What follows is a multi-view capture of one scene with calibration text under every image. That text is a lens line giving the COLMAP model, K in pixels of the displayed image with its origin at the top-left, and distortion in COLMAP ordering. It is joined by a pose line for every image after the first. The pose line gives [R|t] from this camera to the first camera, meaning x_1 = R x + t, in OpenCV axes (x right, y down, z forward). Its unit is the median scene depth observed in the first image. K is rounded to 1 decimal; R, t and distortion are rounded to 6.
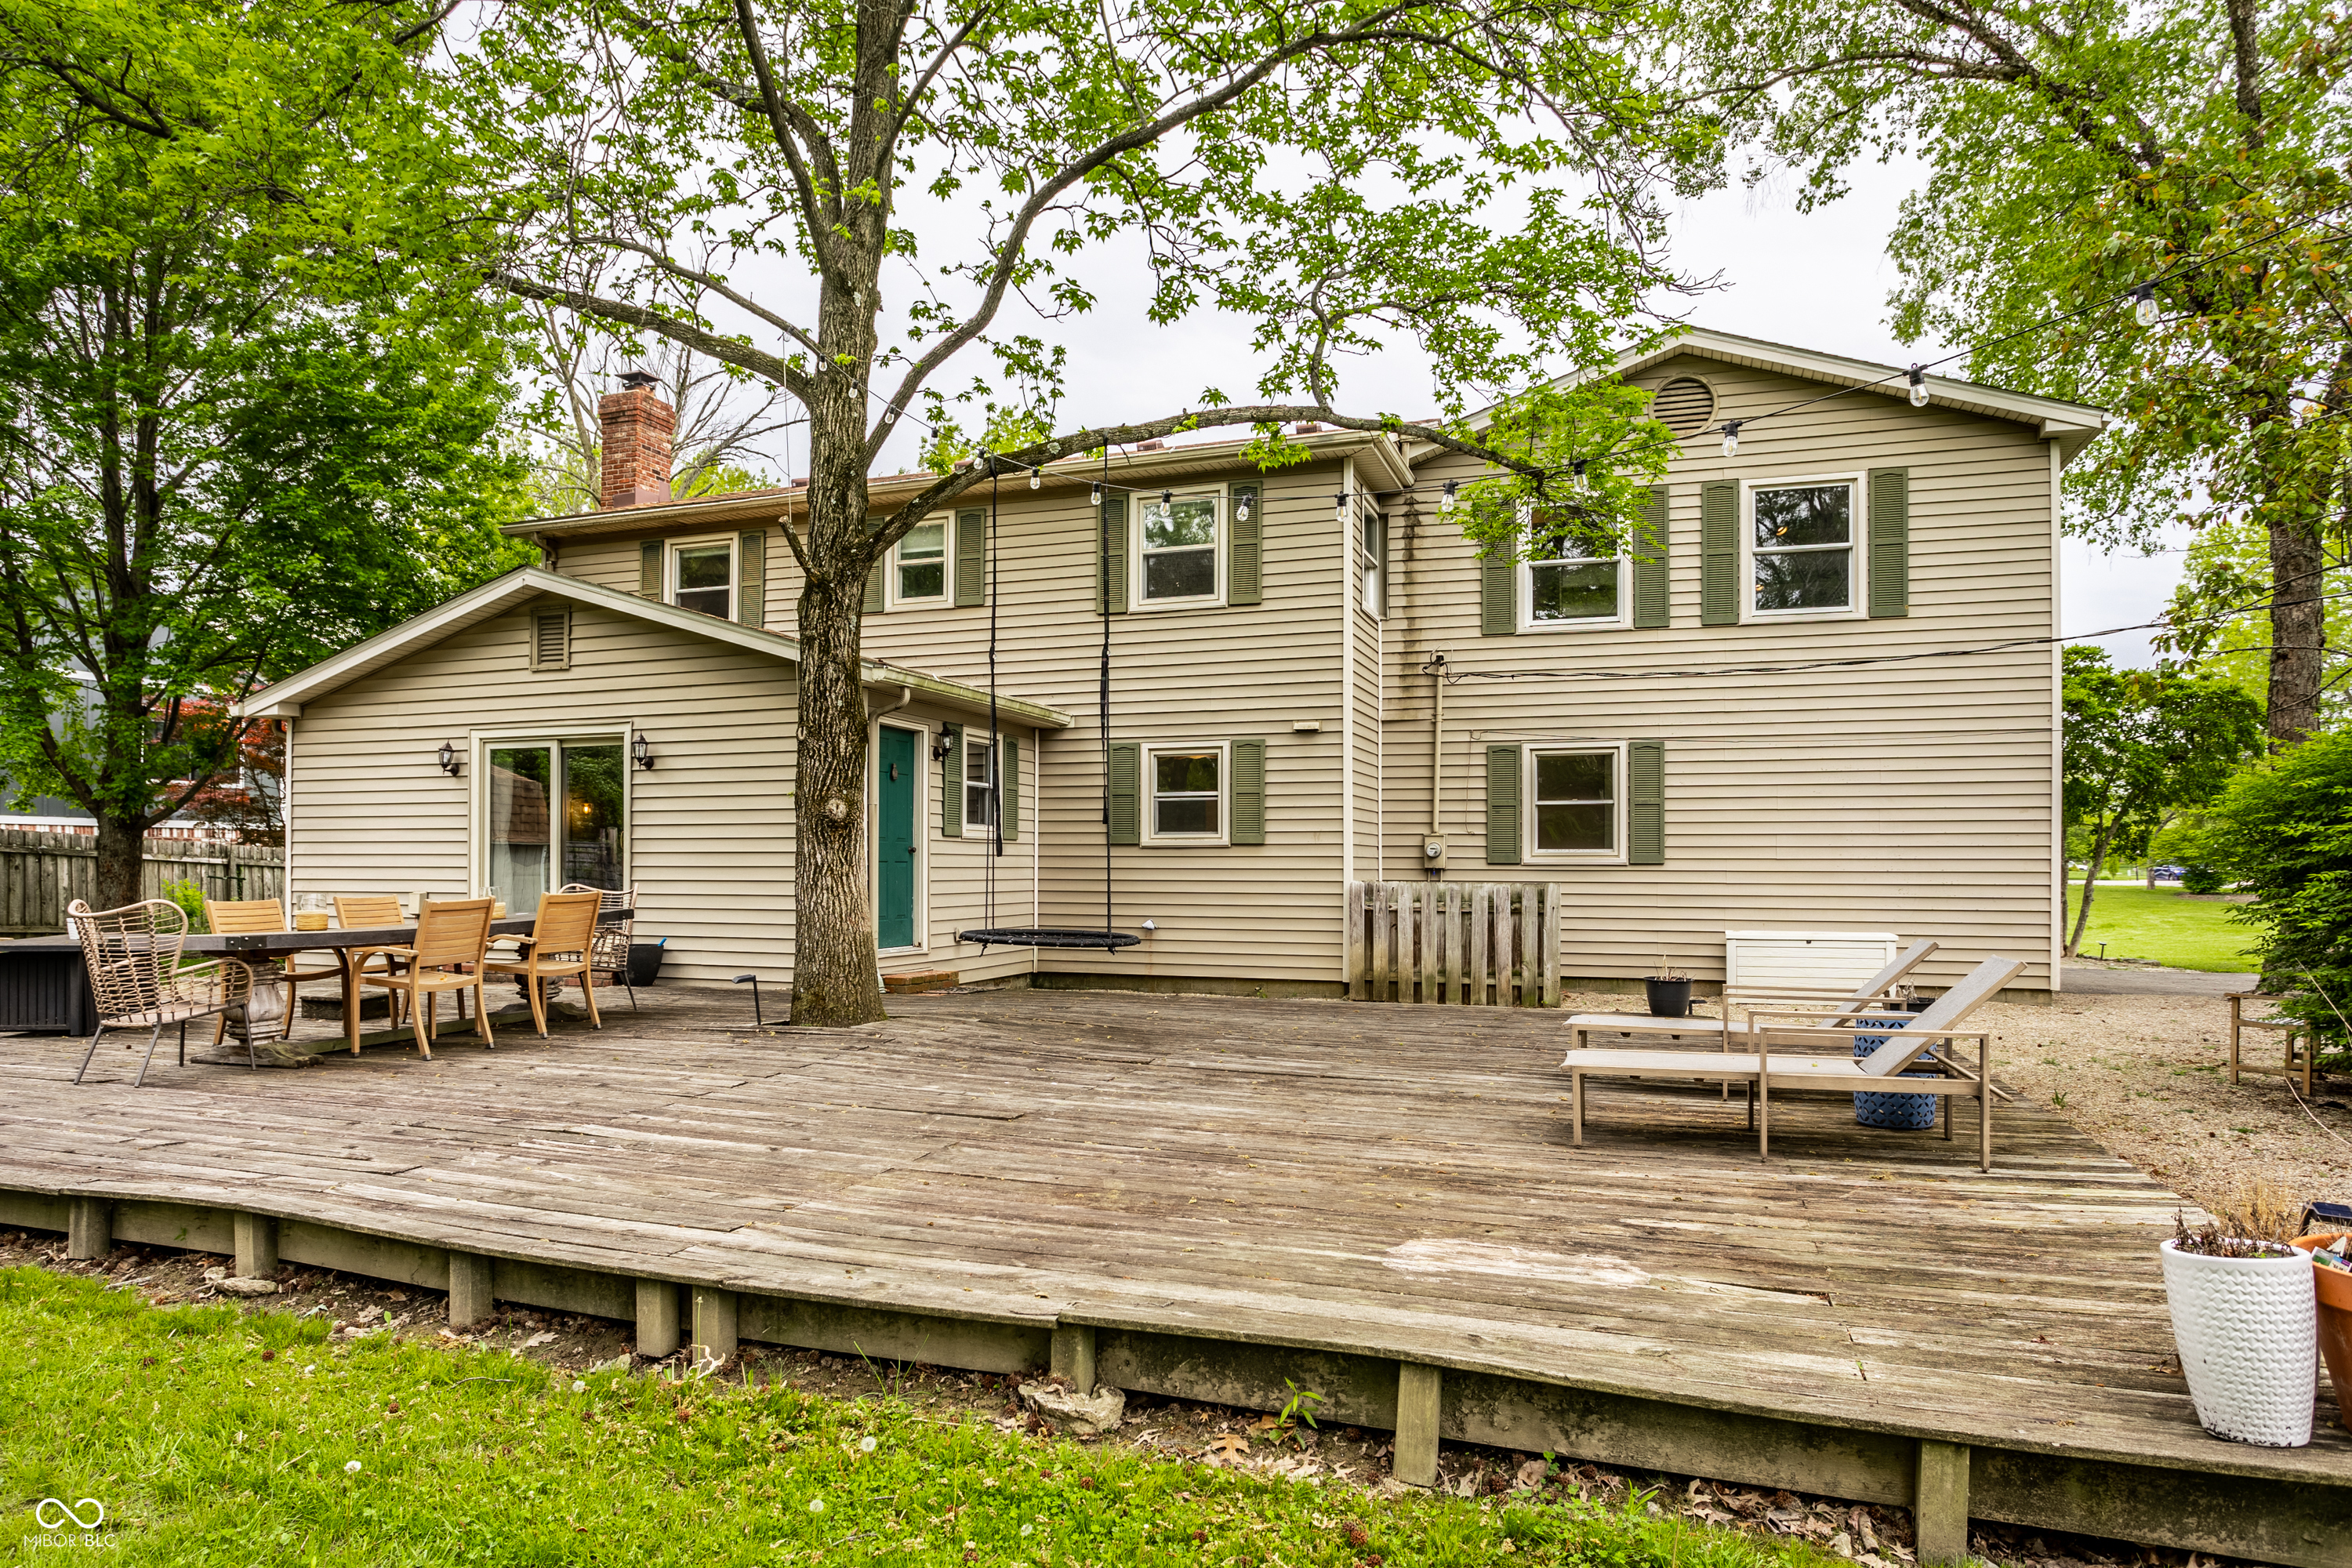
lens RADIAL K [[1232.8, 0, 1167.1], [0, 1232.8, 807.5], [0, 0, 1]] dist [-0.004188, -0.000665]
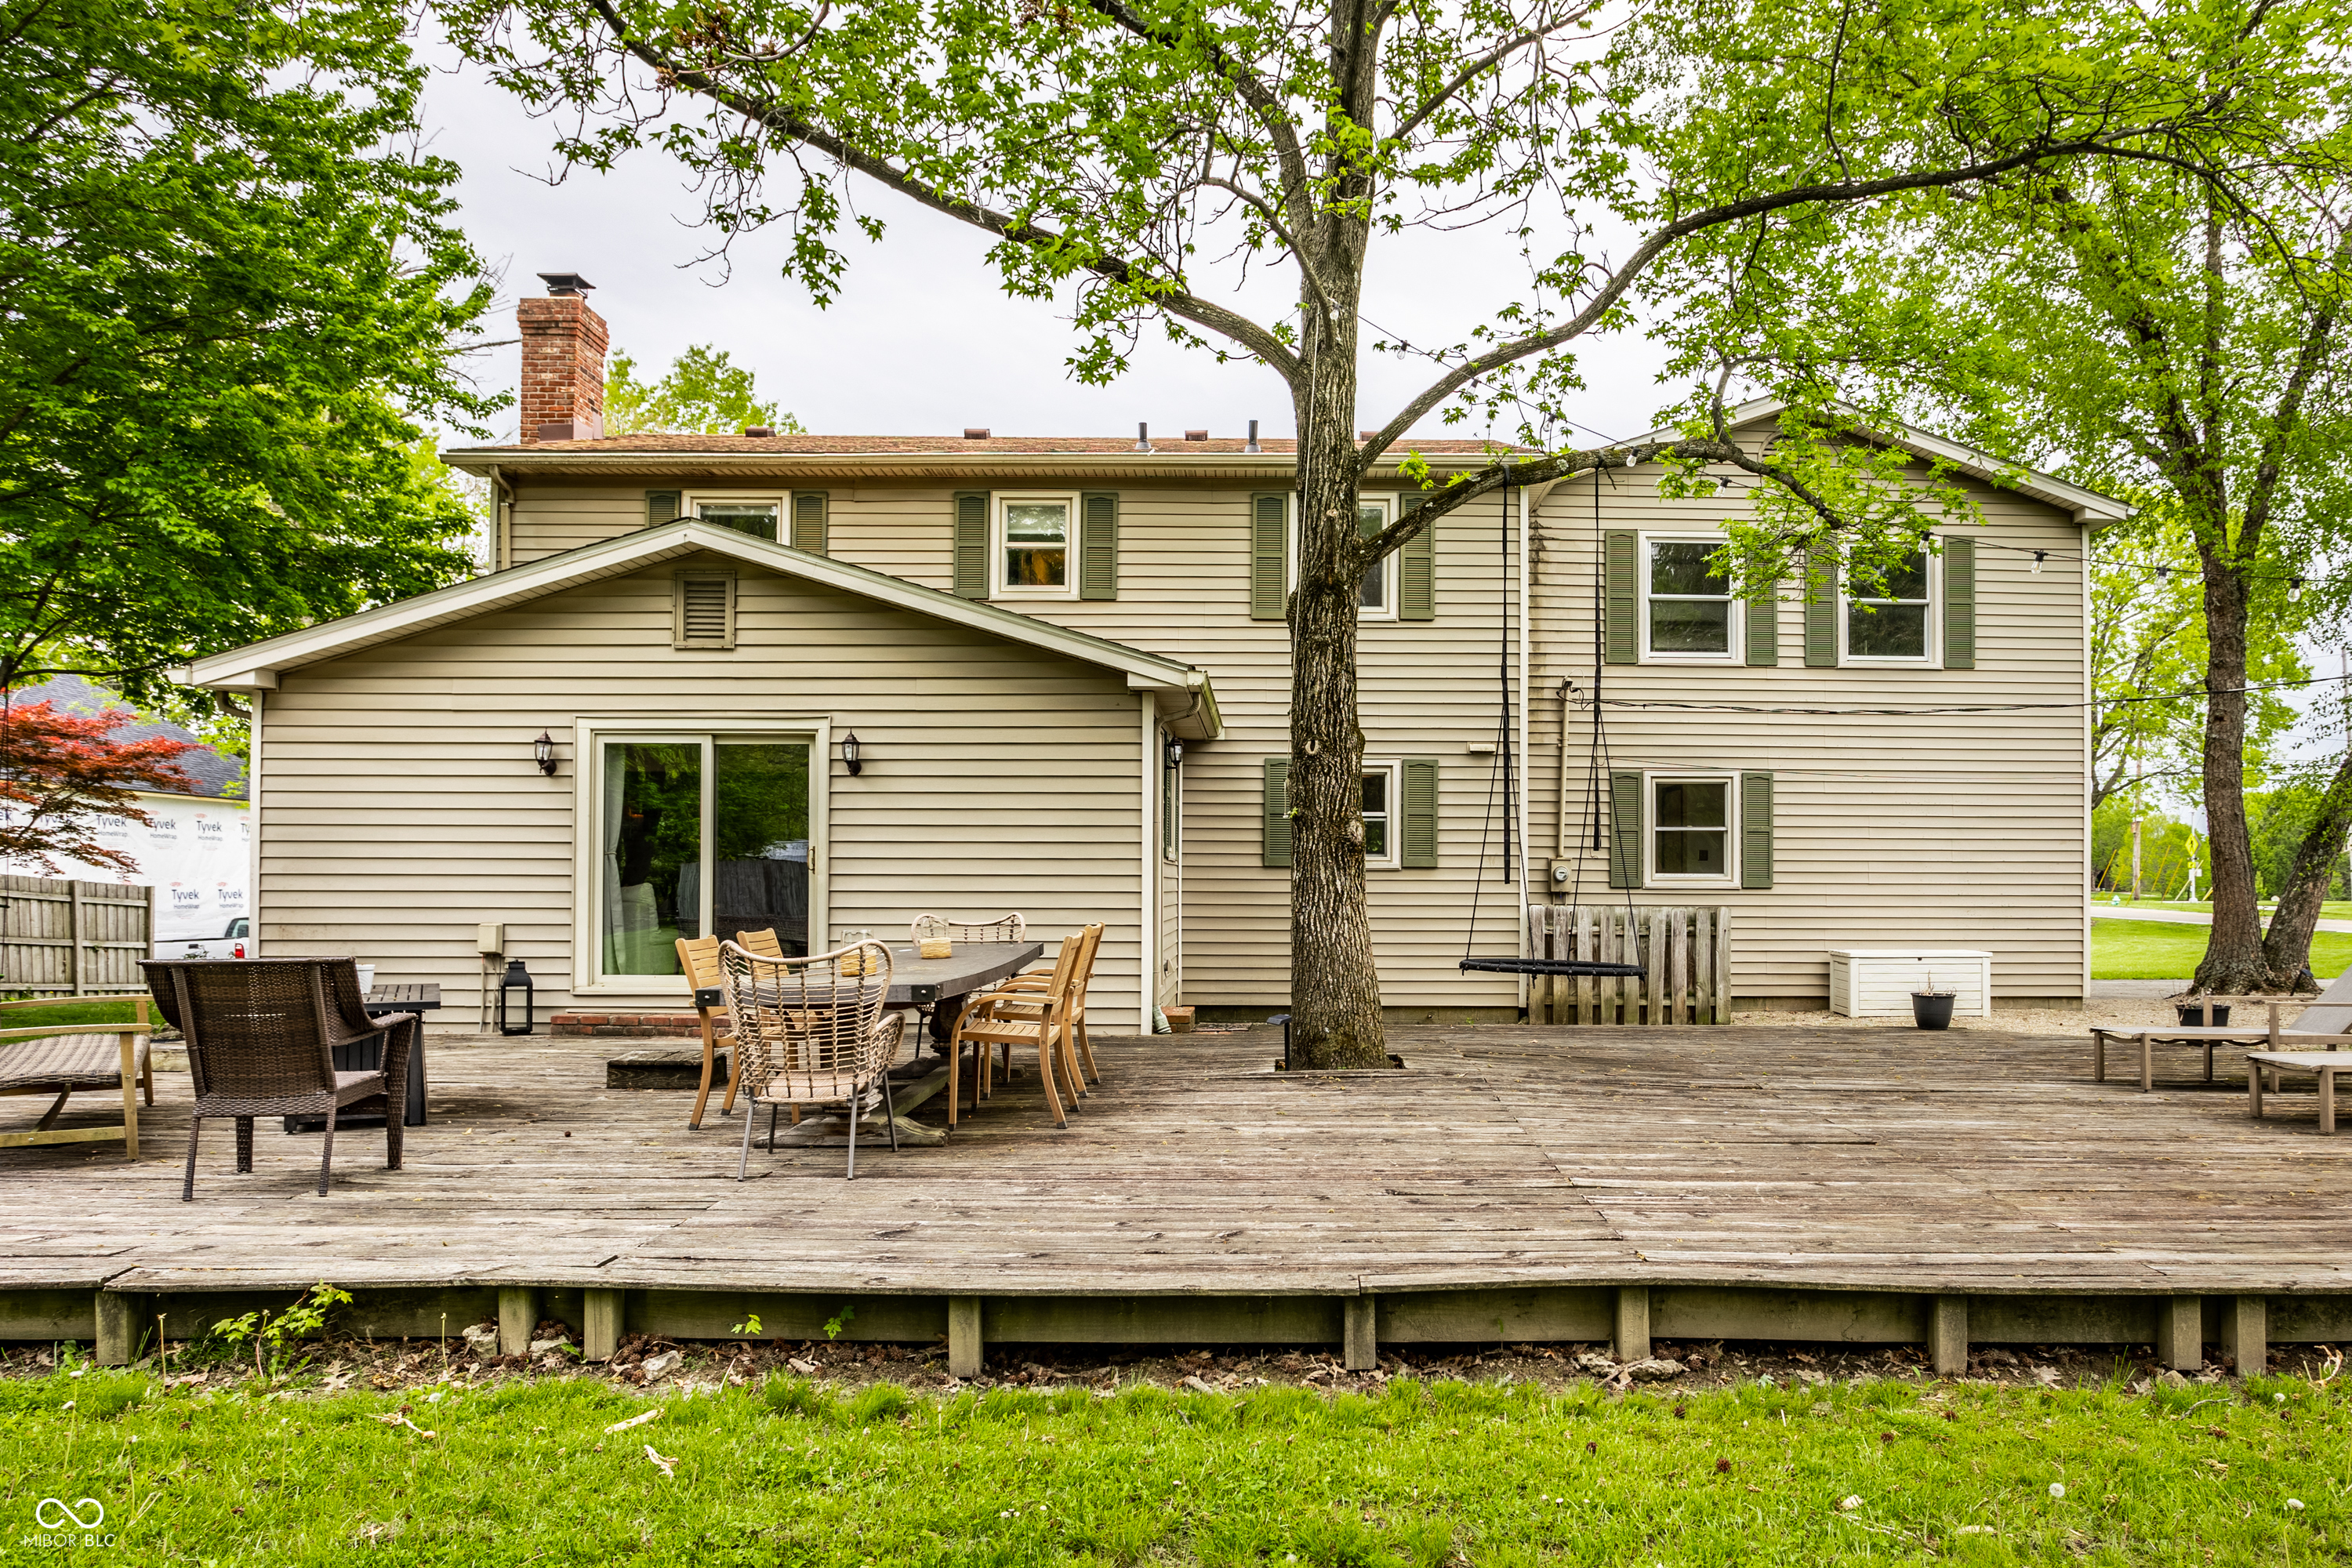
lens RADIAL K [[1338.1, 0, 1250.3], [0, 1338.1, 812.2], [0, 0, 1]] dist [-0.003710, -0.001967]
pose [[0.948894, 0.018558, 0.315049, -0.398920], [-0.016122, 0.999817, -0.010338, -0.000589], [-0.315183, 0.004731, 0.949019, 0.045953]]
